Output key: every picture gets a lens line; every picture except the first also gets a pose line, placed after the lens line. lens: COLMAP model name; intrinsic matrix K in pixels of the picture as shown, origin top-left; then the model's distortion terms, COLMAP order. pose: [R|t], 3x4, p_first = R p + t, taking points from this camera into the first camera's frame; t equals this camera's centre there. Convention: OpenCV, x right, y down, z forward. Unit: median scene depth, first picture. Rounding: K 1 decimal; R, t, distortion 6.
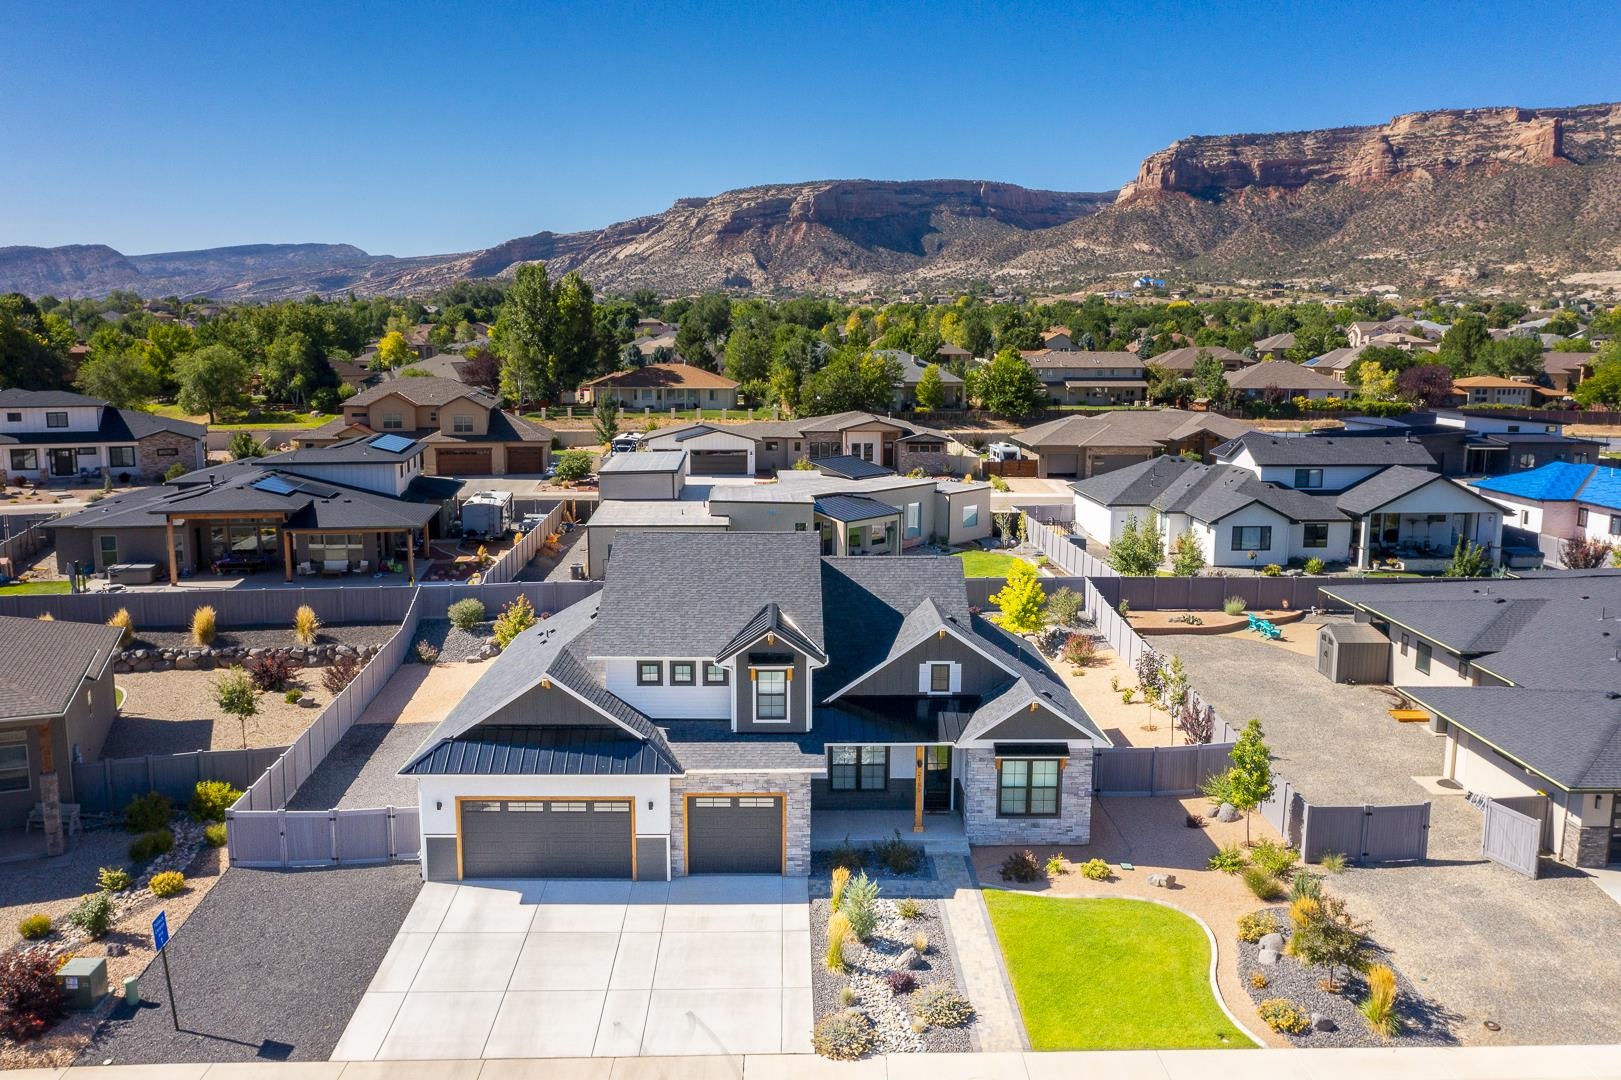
lens RADIAL K [[1283.9, 0, 812.1], [0, 1283.9, 536.8], [0, 0, 1]] dist [-0.005905, -0.000846]
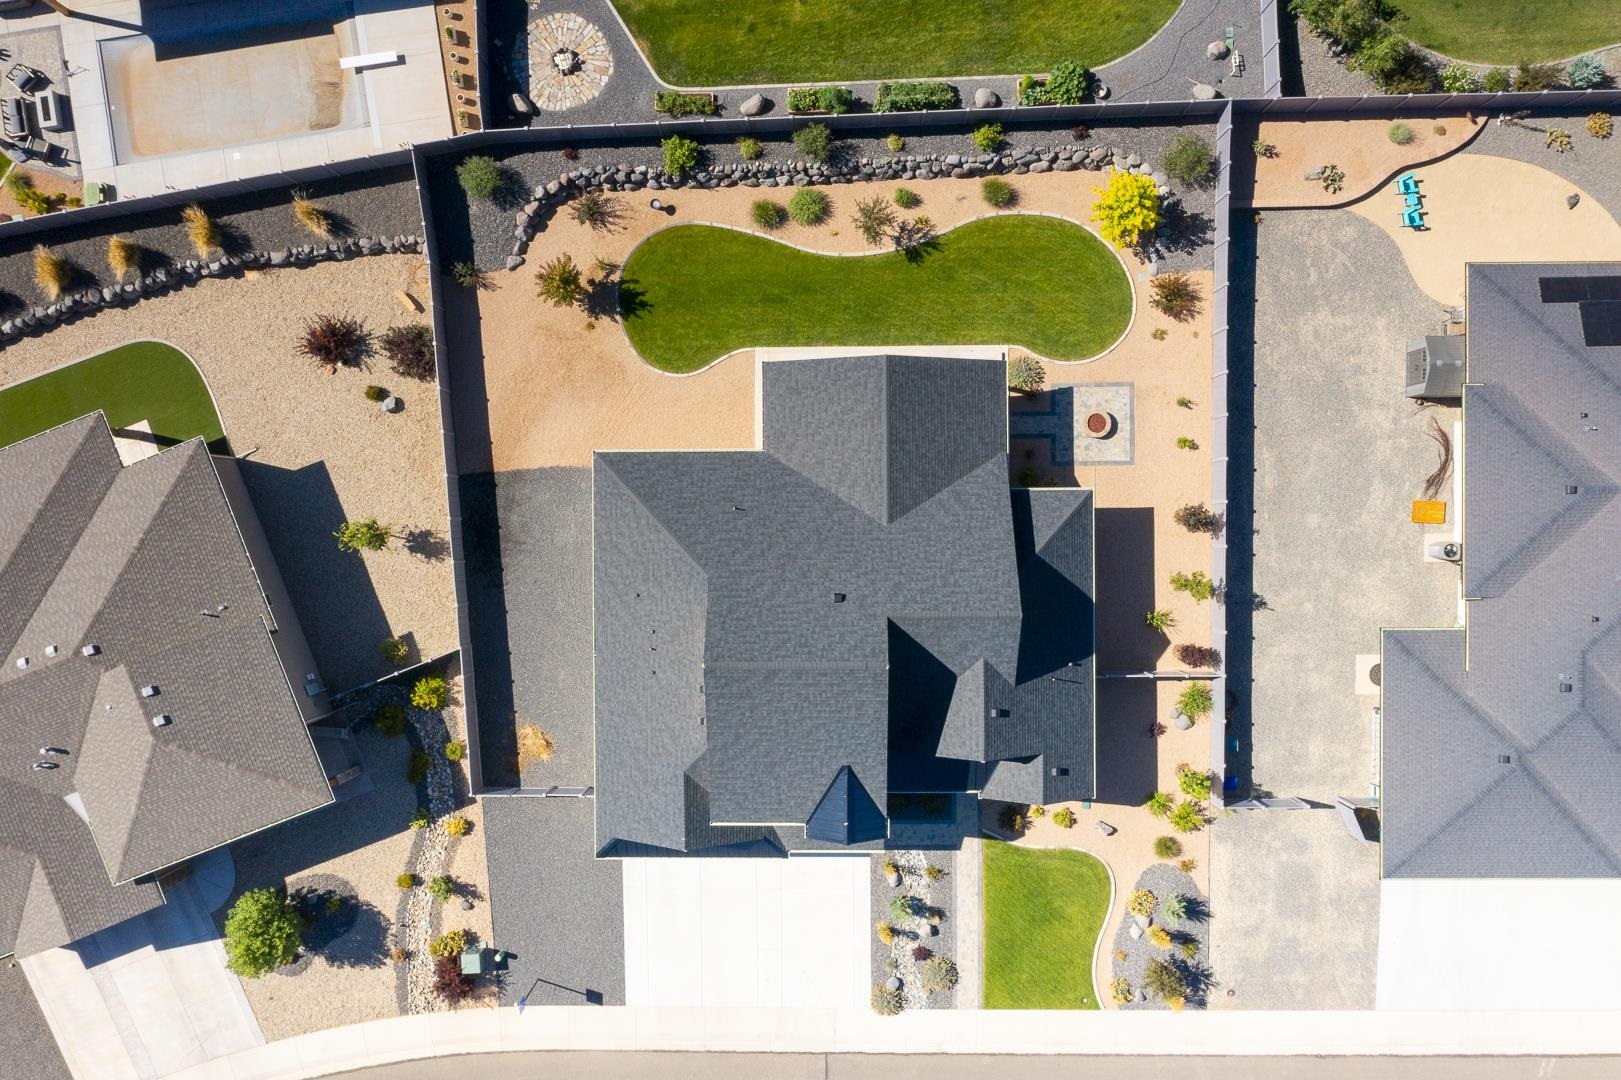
lens RADIAL K [[1279.7, 0, 812.8], [0, 1279.7, 537.9], [0, 0, 1]] dist [-0.005958, -0.002933]
pose [[0.999675, 0.014570, -0.020902, -0.013829], [0.018330, 0.158558, 0.987179, -0.402062], [0.017697, -0.987242, 0.158240, 0.342071]]
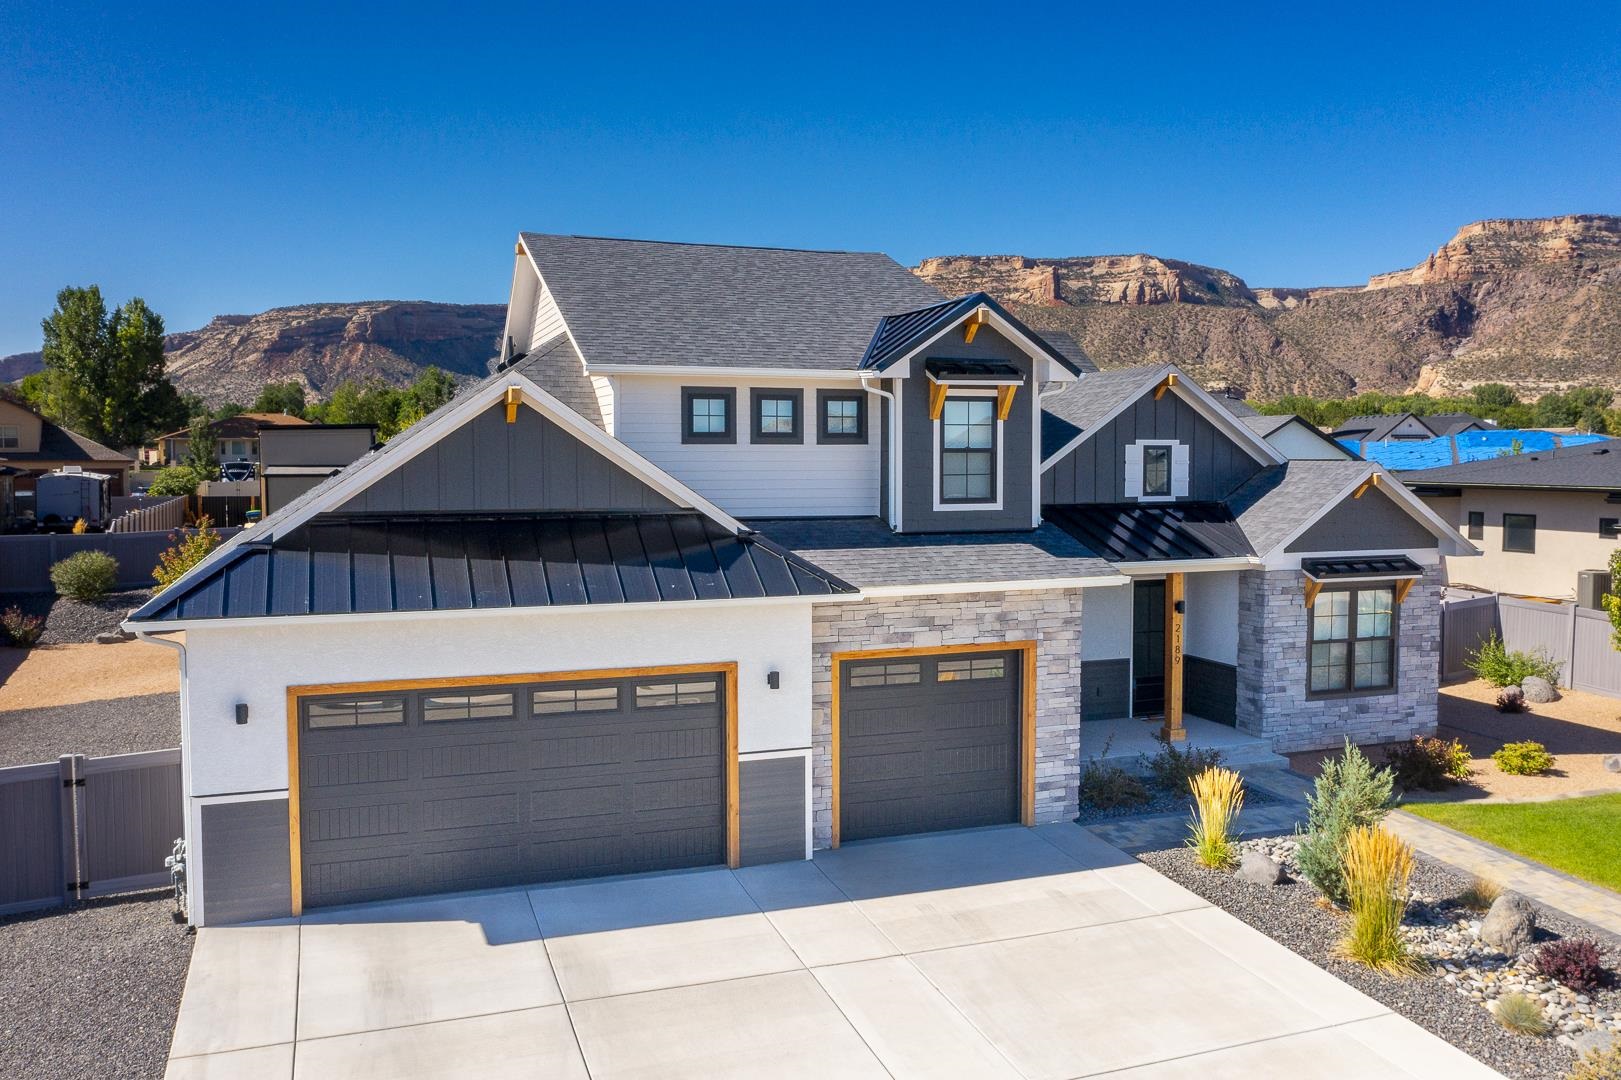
lens RADIAL K [[1285.4, 0, 813.5], [0, 1285.4, 538.1], [0, 0, 1]] dist [-0.009322, -0.003330]
pose [[0.945181, -0.026500, 0.325470, -0.077491], [0.057811, 0.994537, -0.086912, 0.061528], [-0.321388, 0.100963, 0.941550, 0.179685]]
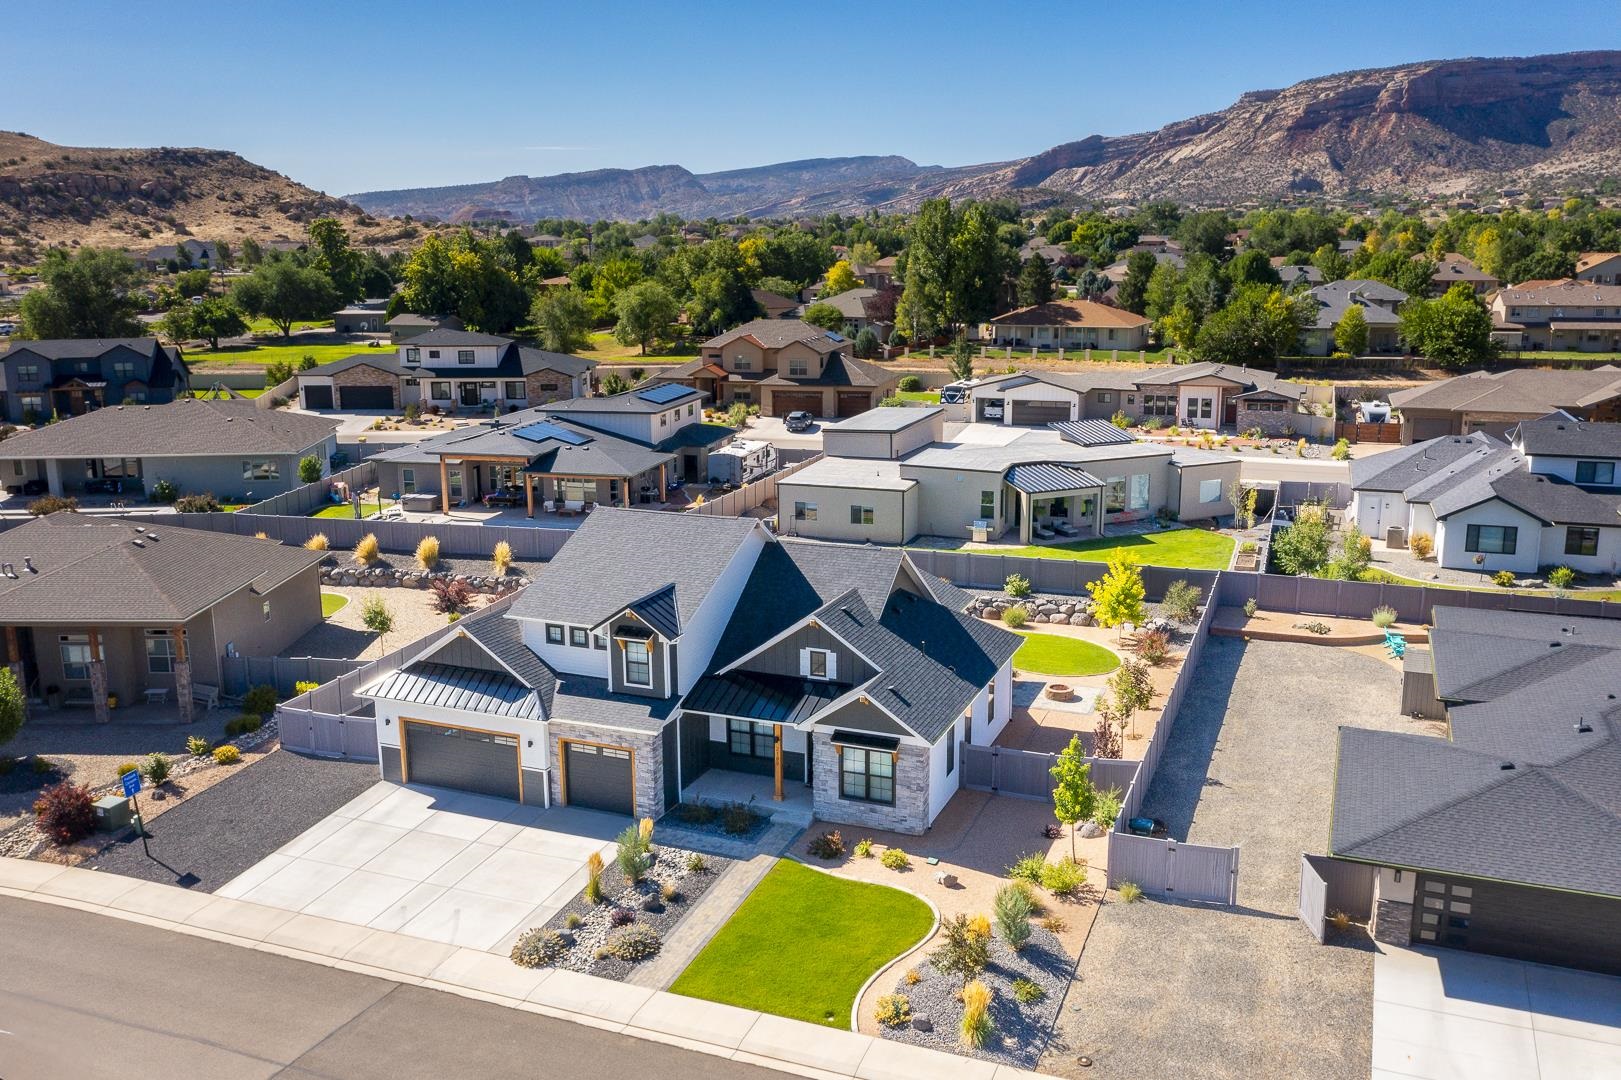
lens RADIAL K [[1359.6, 0, 810.5], [0, 1359.6, 540.0], [0, 0, 1]] dist [-0.008950, 0.001414]
pose [[0.919377, 0.073223, -0.386503, 0.181558], [-0.051143, 0.996433, 0.067120, -0.024219], [0.390039, -0.041942, 0.919843, -0.017332]]
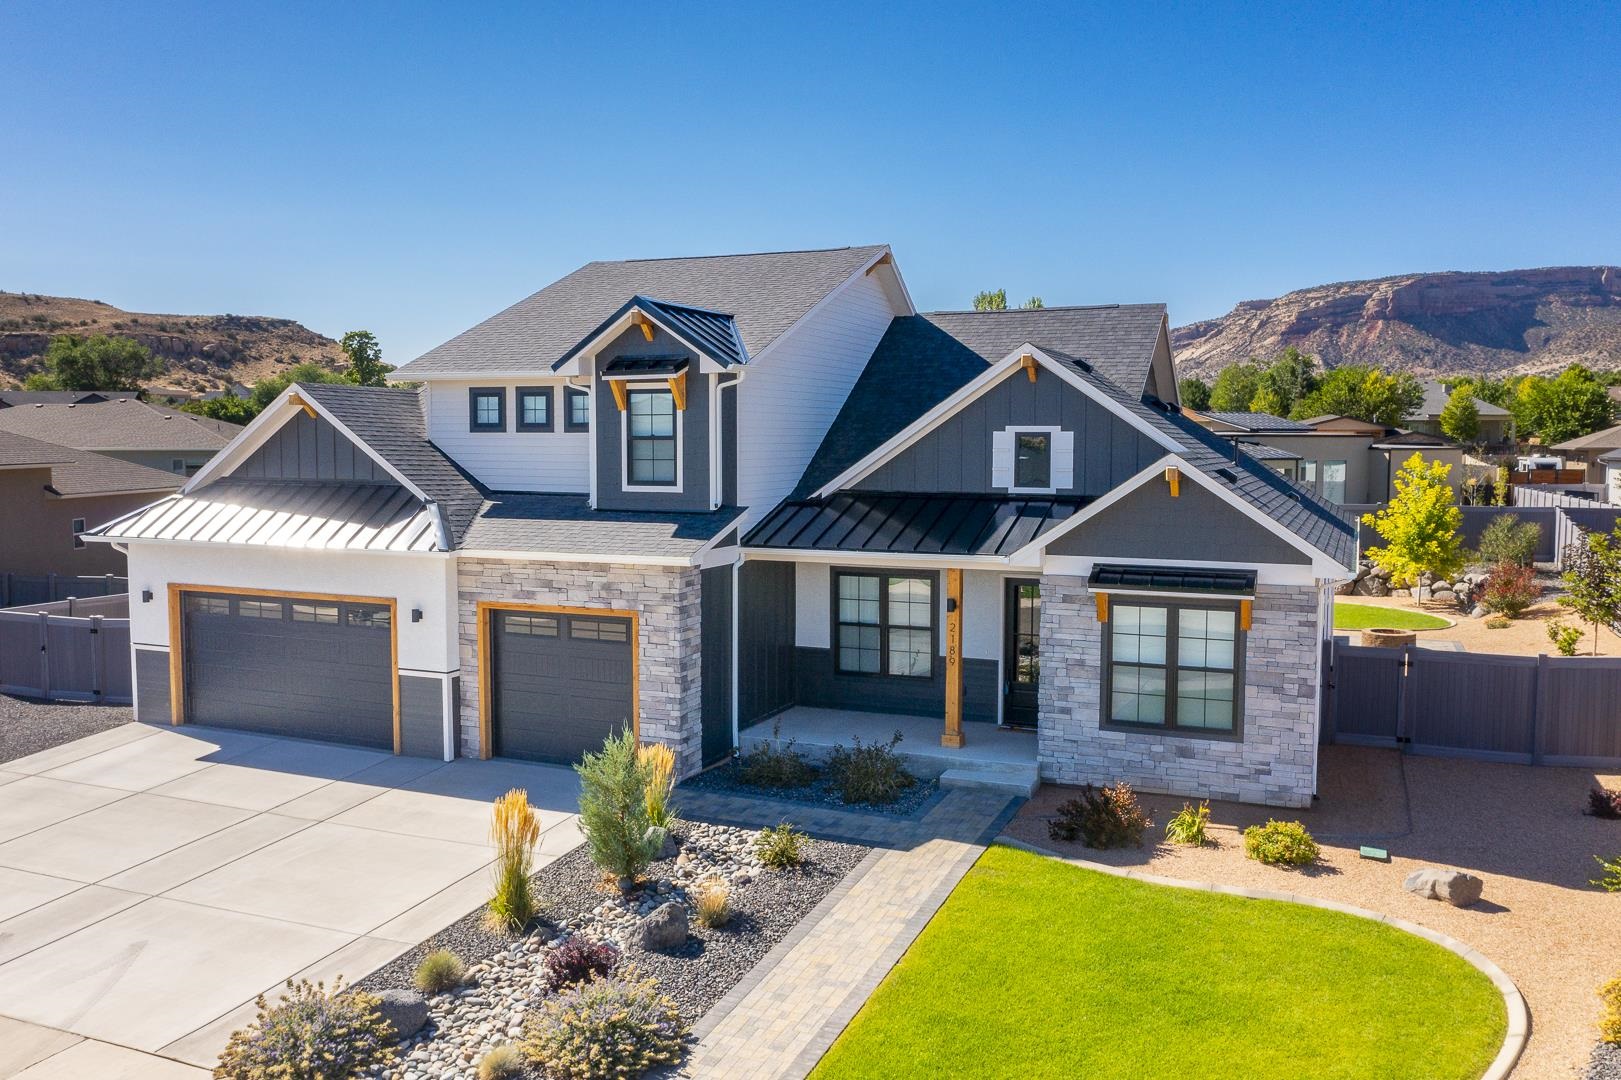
lens RADIAL K [[1287.0, 0, 810.5], [0, 1287.0, 540.0], [0, 0, 1]] dist [-0.012533, -0.000961]
pose [[0.911761, 0.029445, -0.409664, 0.079090], [-0.063028, 0.995643, -0.068716, 0.062727], [0.405856, 0.088473, 0.909645, 0.171819]]
